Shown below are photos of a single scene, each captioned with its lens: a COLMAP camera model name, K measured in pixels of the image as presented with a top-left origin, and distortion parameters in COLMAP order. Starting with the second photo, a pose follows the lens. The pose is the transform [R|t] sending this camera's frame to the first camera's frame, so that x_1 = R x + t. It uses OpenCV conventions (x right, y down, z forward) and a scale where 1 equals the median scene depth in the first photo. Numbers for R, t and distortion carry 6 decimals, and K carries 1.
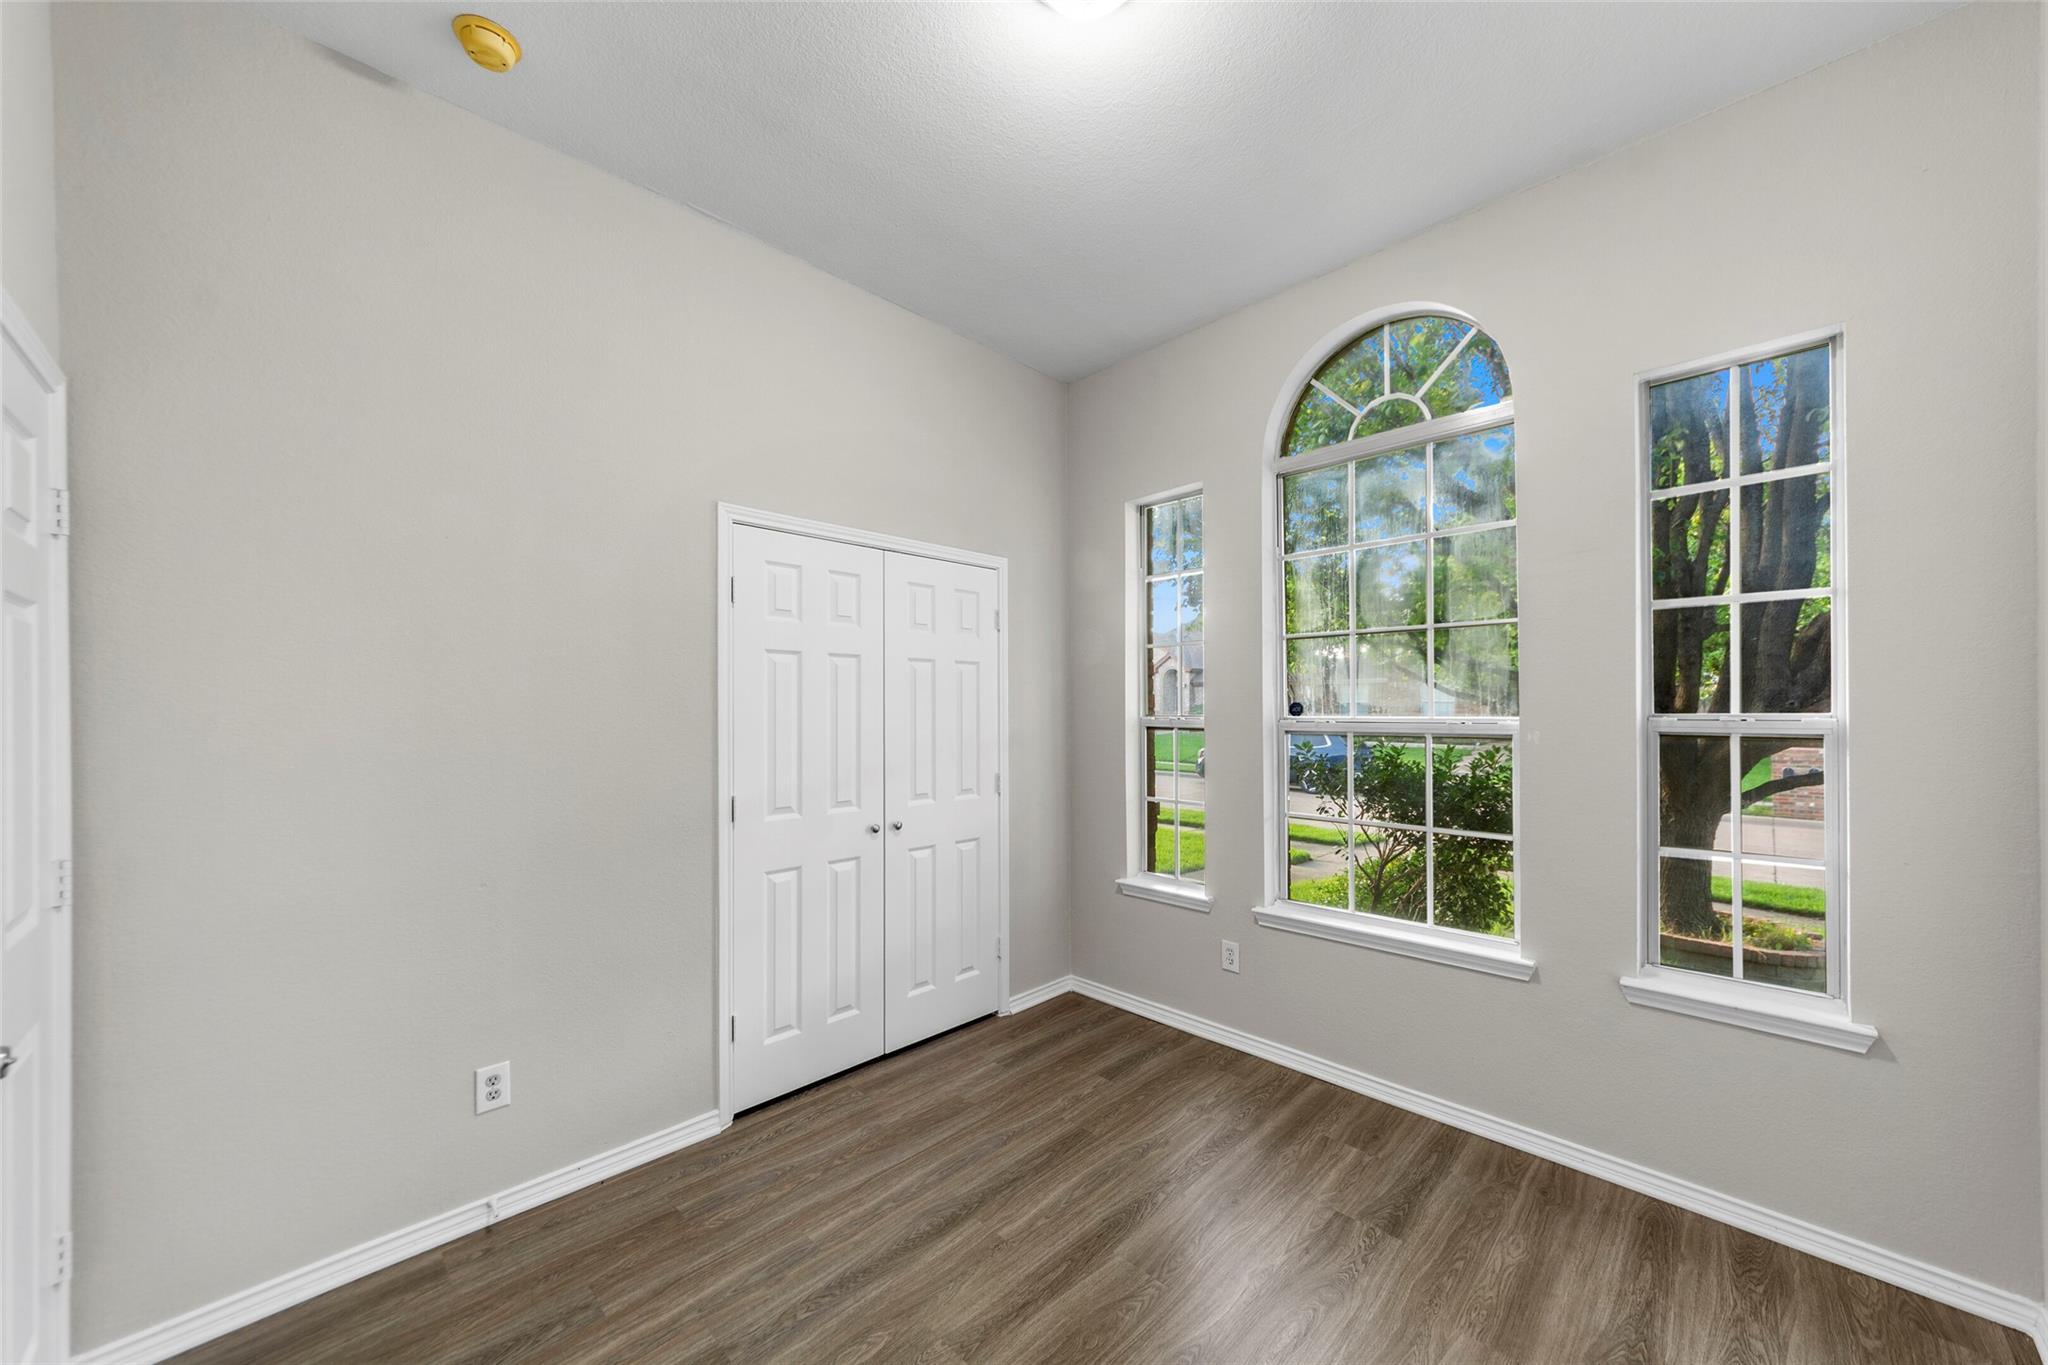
lens RADIAL K [[739.1, 0, 1029.2], [0, 739.1, 704.2], [0, 0, 1]] dist [0.001455, -0.001425]
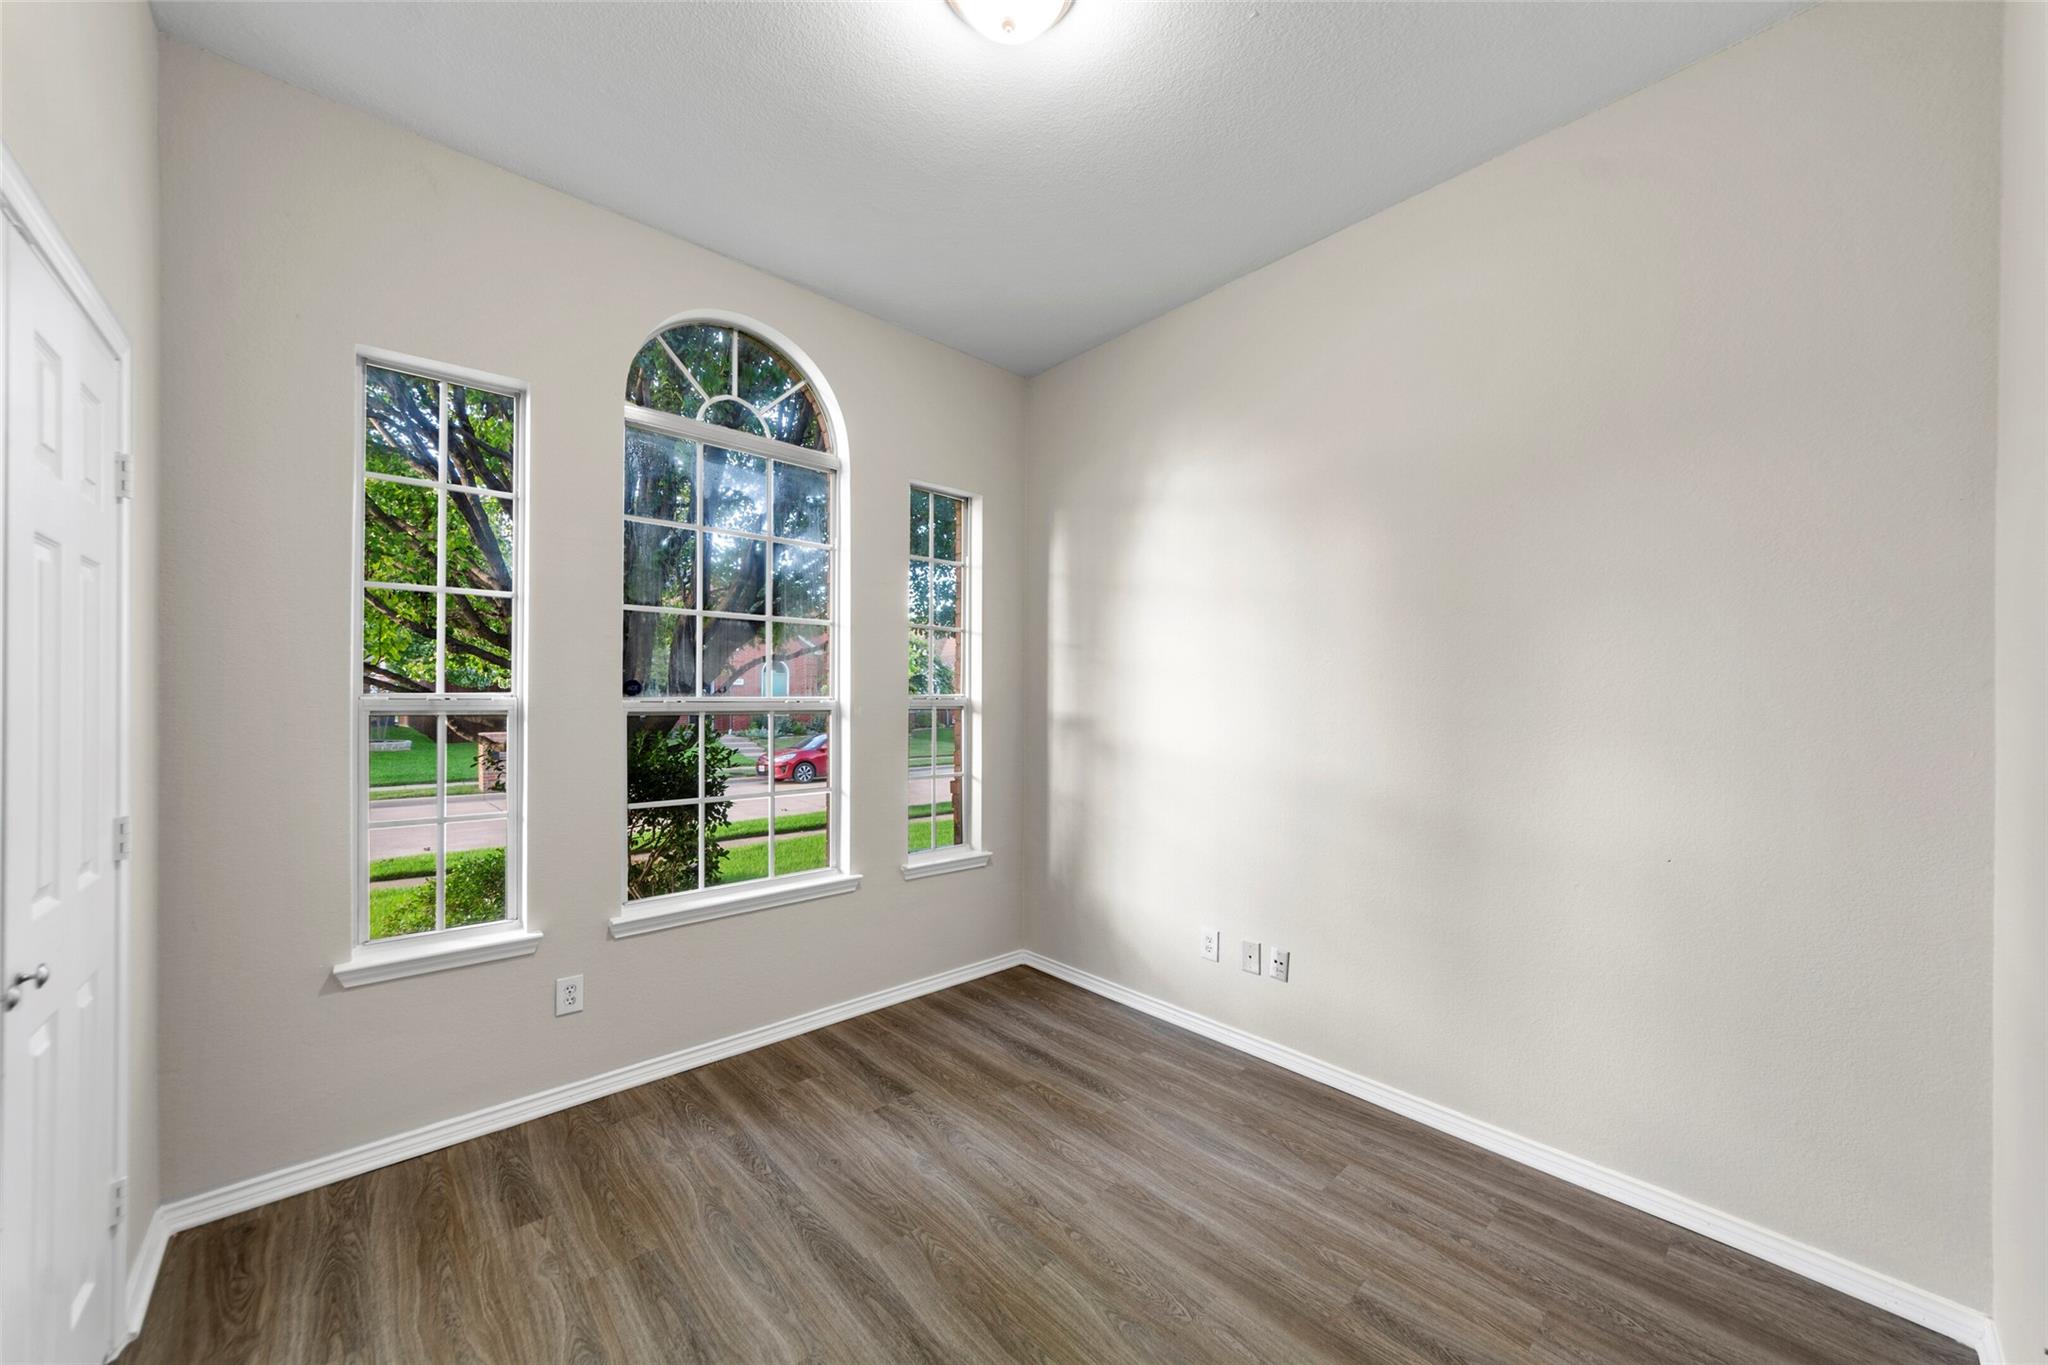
lens RADIAL K [[739.1, 0, 1039.5], [0, 739.1, 692.7], [0, 0, 1]] dist [0.001455, -0.001425]
pose [[0.059226, 0.000417, 0.998245, -0.625550], [-0.012431, 0.999923, 0.000320, 0.004427], [-0.998167, -0.012428, 0.059227, 0.549070]]
